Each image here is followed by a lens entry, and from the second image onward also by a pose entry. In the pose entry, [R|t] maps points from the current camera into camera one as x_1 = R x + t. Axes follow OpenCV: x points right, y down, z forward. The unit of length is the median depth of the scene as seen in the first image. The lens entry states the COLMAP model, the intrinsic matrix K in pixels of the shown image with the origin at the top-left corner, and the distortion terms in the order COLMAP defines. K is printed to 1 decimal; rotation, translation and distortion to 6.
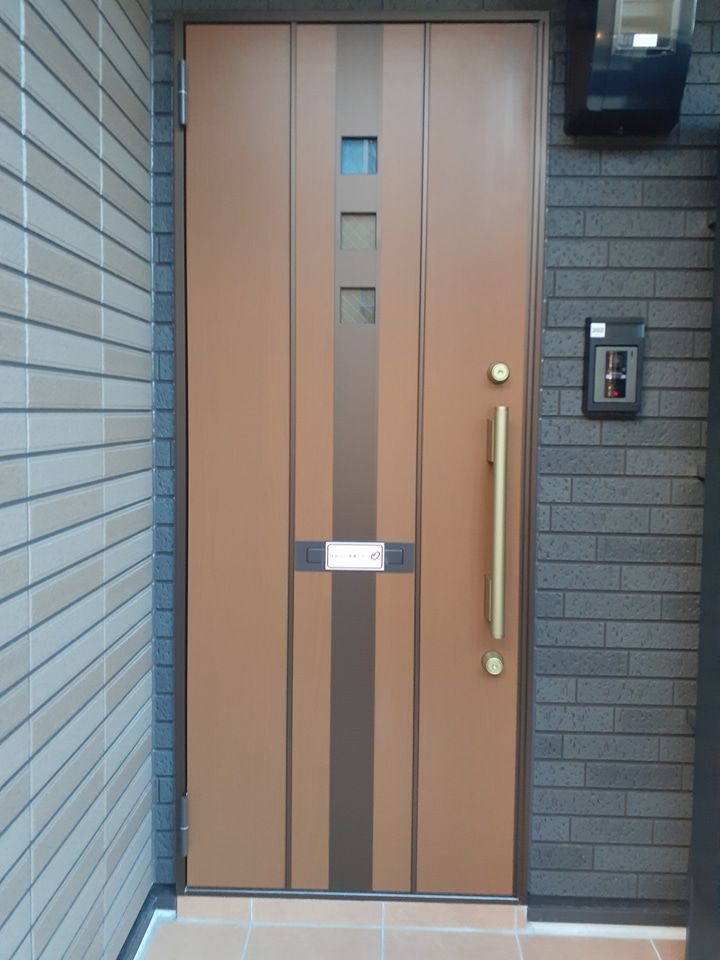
lens RADIAL K [[772.6, 0, 363.6], [0, 772.6, 486.9], [0, 0, 1]] dist [0.005739, -0.021528]
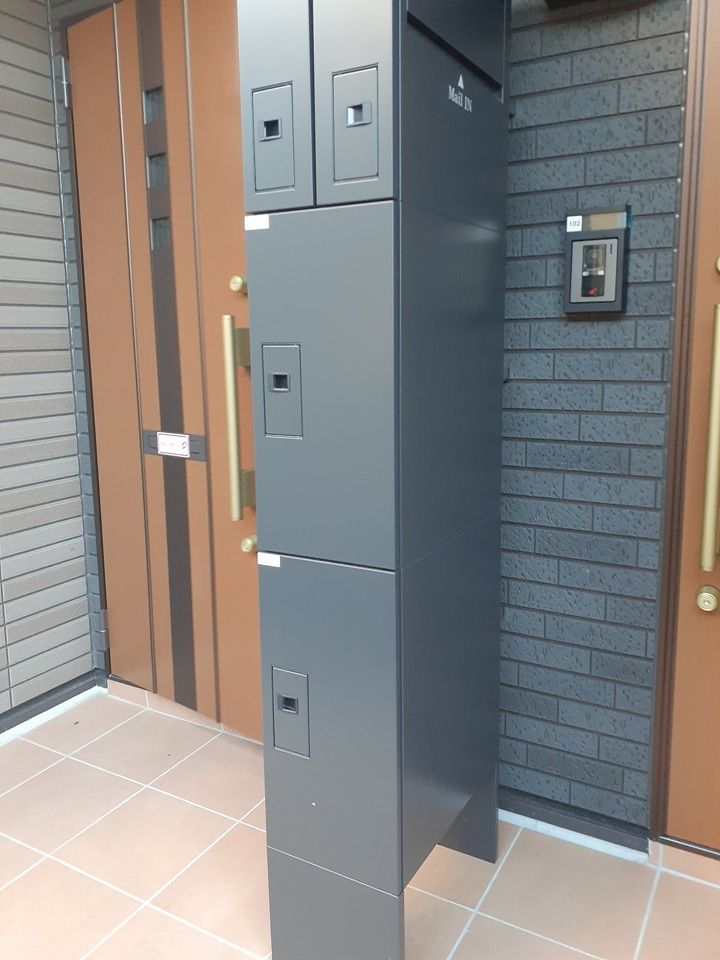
lens RADIAL K [[772.6, 0, 358.1], [0, 772.6, 471.3], [0, 0, 1]] dist [0.005739, -0.021528]
pose [[0.862056, 0.064417, -0.502702, 0.564087], [-0.013668, 0.994484, 0.103996, -0.000433], [0.506628, -0.082779, 0.858181, 0.050361]]
